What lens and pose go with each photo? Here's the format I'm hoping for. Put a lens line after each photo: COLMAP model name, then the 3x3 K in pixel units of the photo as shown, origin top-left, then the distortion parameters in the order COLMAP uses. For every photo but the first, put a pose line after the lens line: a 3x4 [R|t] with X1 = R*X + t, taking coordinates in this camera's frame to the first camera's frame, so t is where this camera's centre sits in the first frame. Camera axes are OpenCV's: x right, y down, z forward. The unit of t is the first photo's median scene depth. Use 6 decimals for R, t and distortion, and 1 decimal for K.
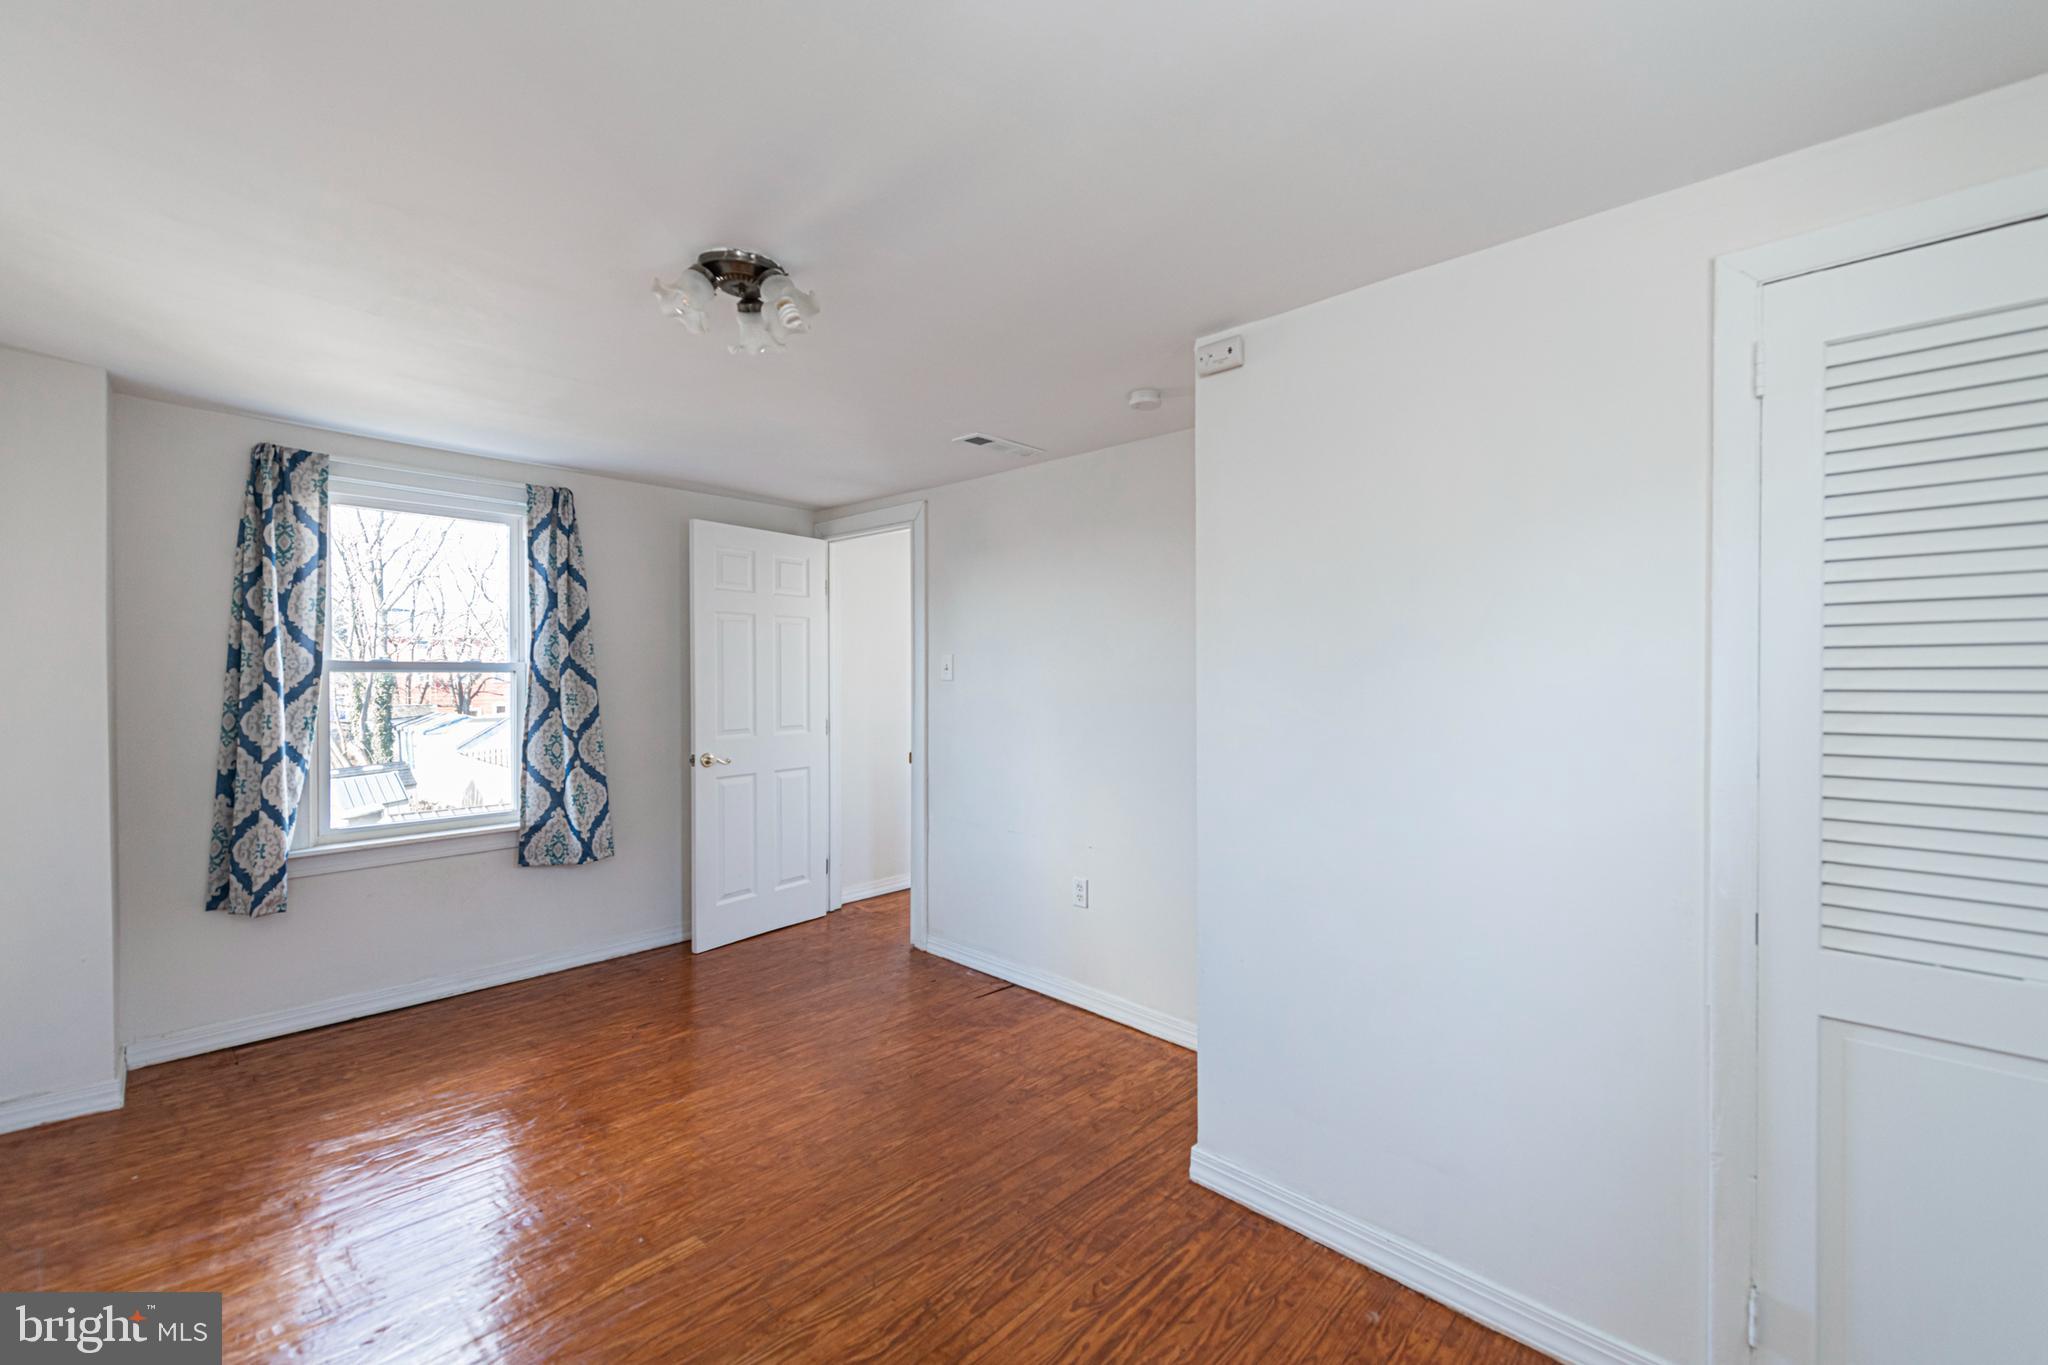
lens RADIAL K [[801.9, 0, 1029.8], [0, 801.9, 685.3], [0, 0, 1]] dist [0.014385, -0.005299]
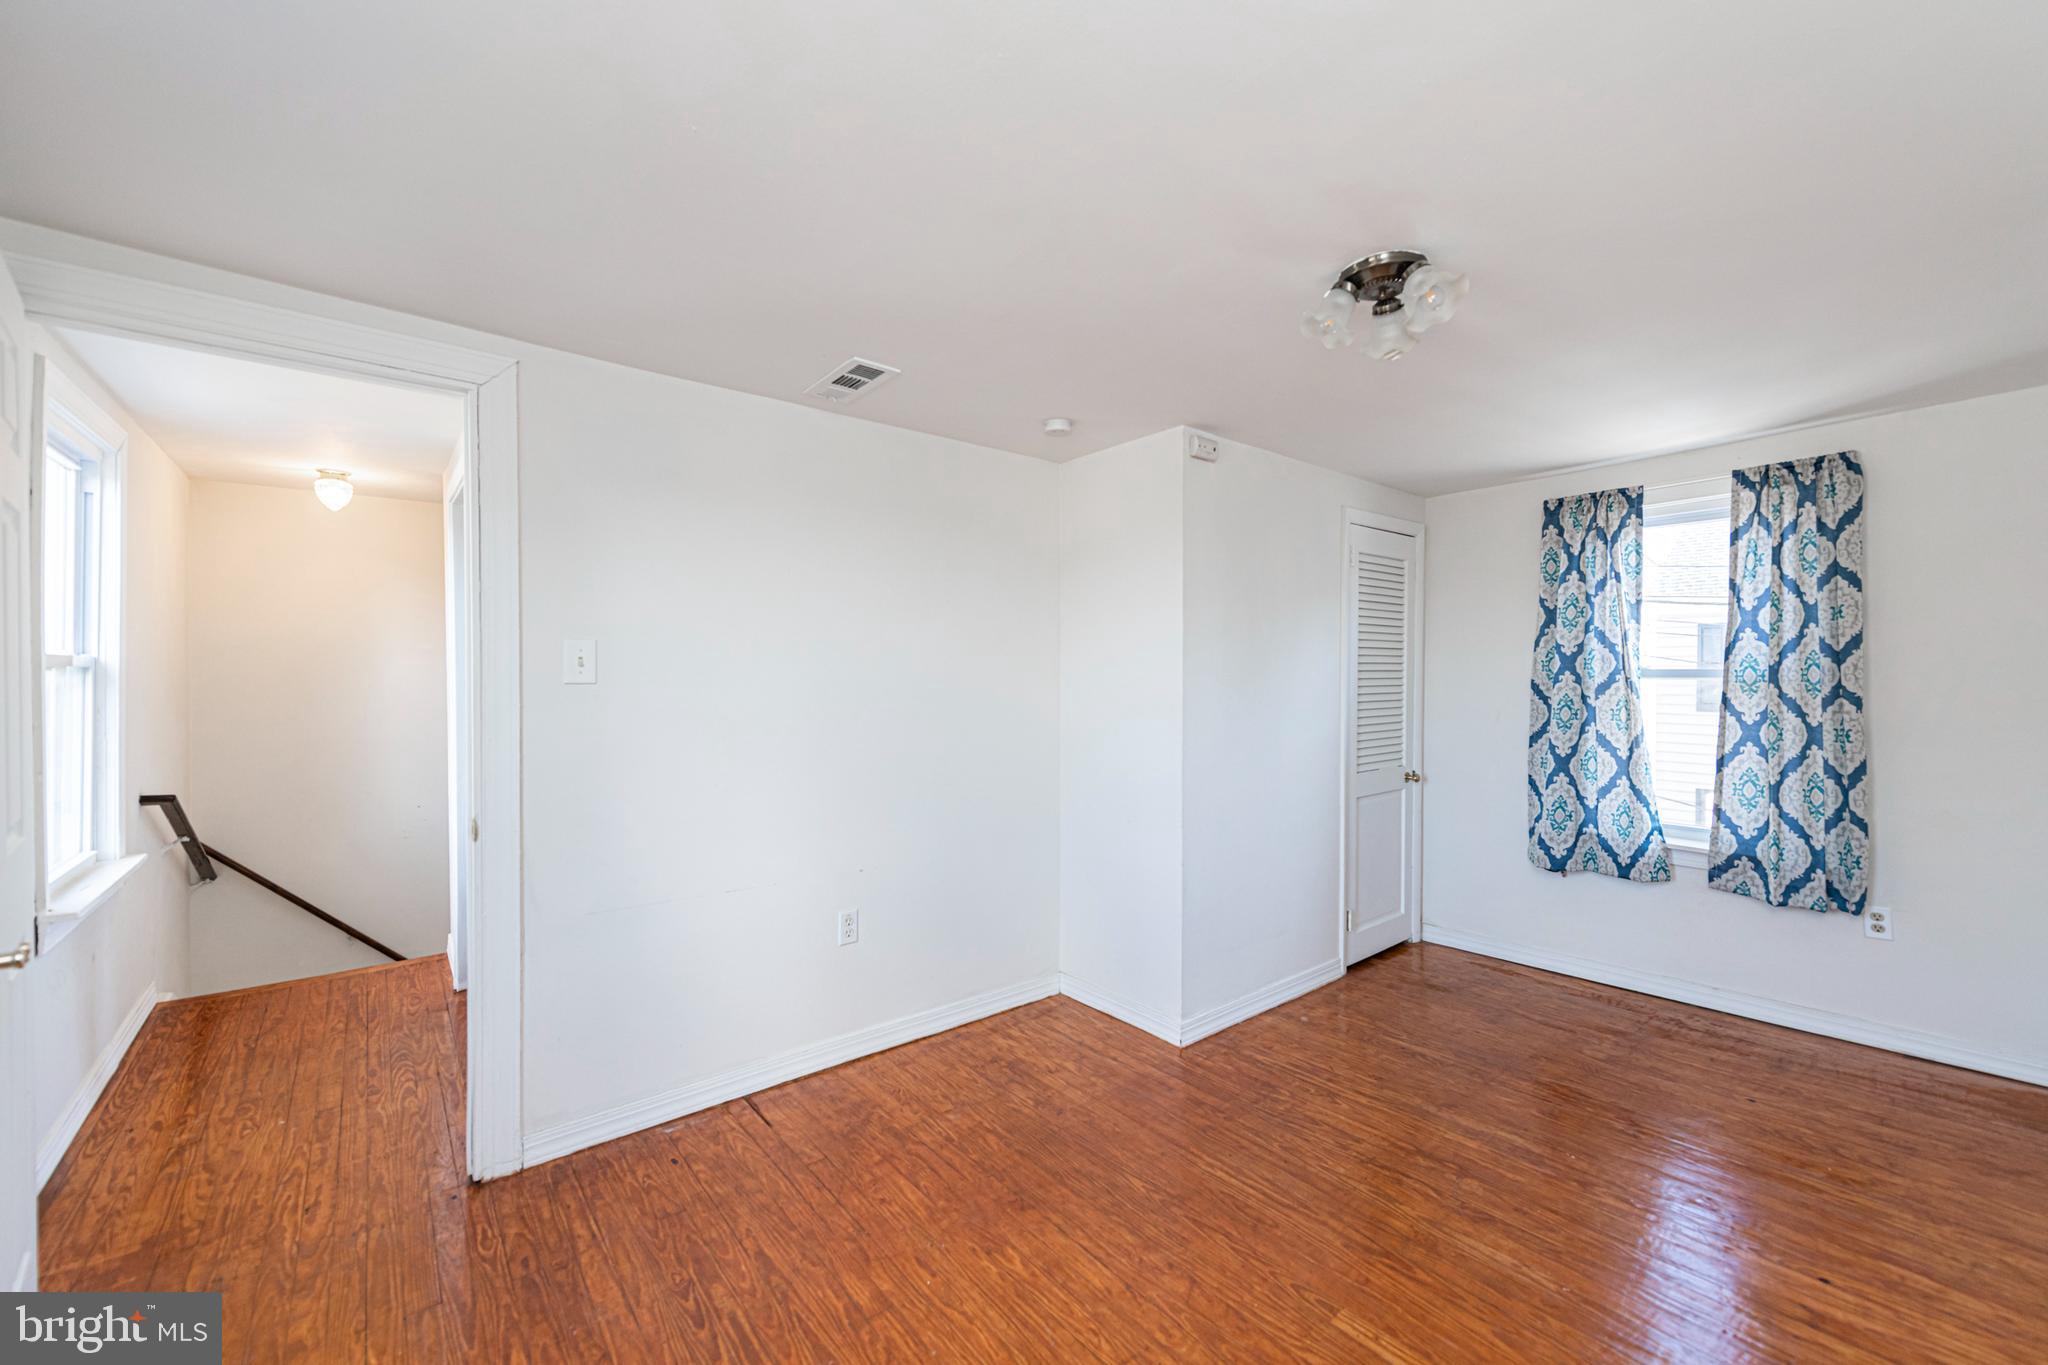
lens RADIAL K [[801.9, 0, 1029.8], [0, 801.9, 685.3], [0, 0, 1]] dist [0.014385, -0.005299]
pose [[0.151884, -0.018199, 0.988231, -0.946301], [0.013266, 0.999778, 0.016373, -0.013723], [-0.988309, 0.010623, 0.152092, 0.854230]]
